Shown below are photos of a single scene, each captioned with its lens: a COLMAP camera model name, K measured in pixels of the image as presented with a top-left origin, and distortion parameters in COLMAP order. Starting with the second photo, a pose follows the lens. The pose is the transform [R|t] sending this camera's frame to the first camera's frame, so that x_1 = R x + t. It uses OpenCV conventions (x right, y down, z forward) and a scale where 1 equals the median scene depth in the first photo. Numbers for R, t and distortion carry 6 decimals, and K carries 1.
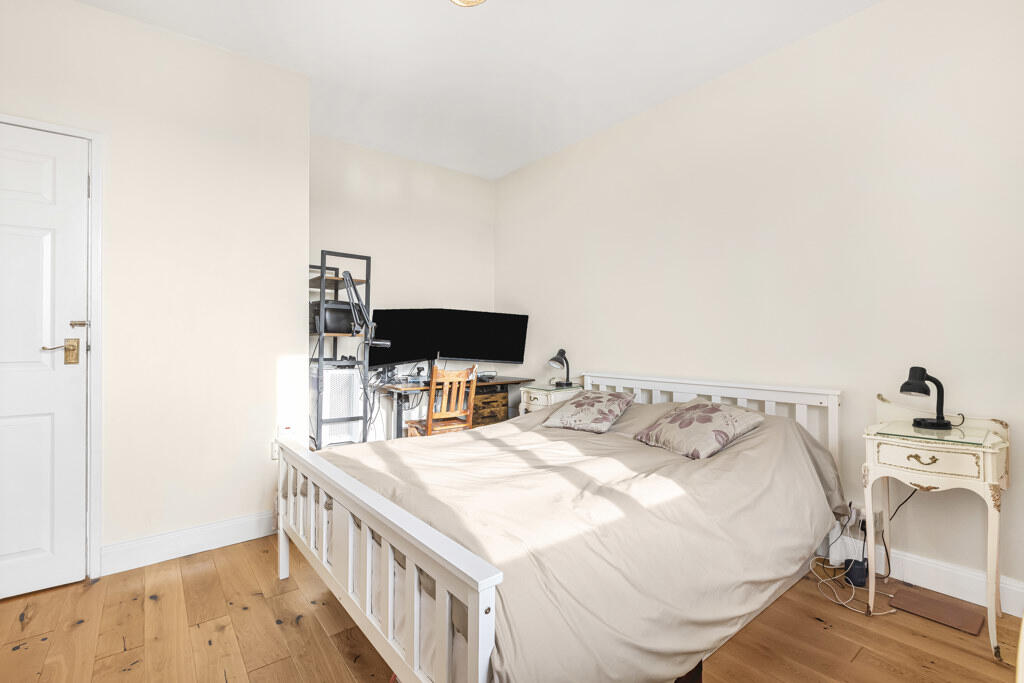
lens RADIAL K [[463.7, 0, 513.2], [0, 463.7, 341.9], [0, 0, 1]] dist [0.009945, 0.000422]
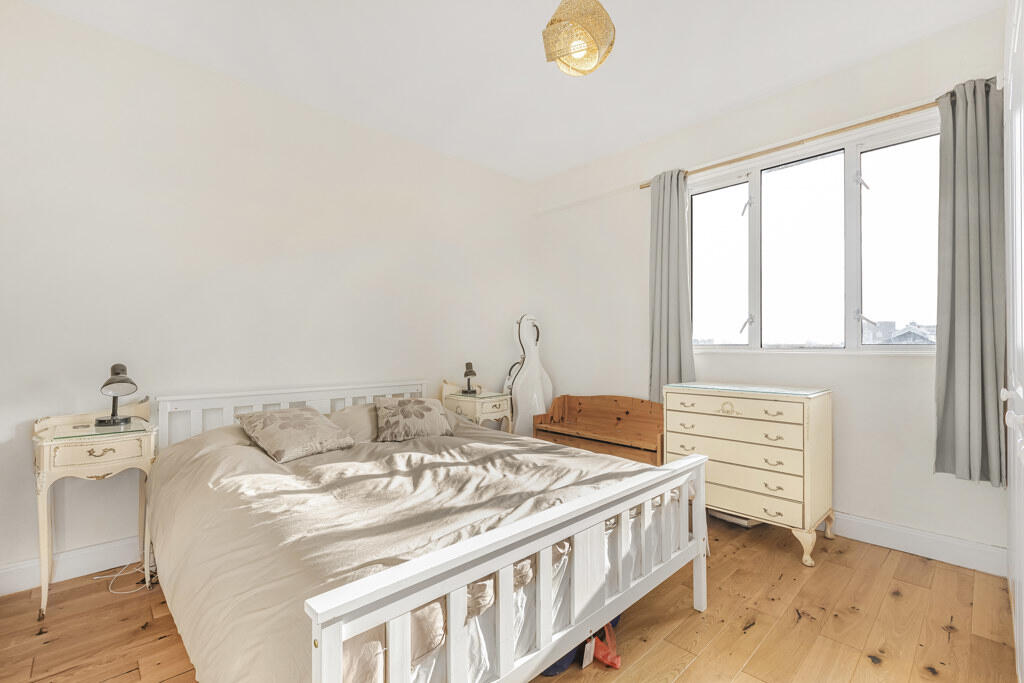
lens RADIAL K [[463.7, 0, 509.6], [0, 463.7, 335.0], [0, 0, 1]] dist [0.009945, 0.000422]
pose [[-0.090907, 0.014673, 0.995751, -0.671759], [-0.008388, 0.999845, -0.015499, -0.021762], [-0.995824, -0.009762, -0.090769, 0.622462]]
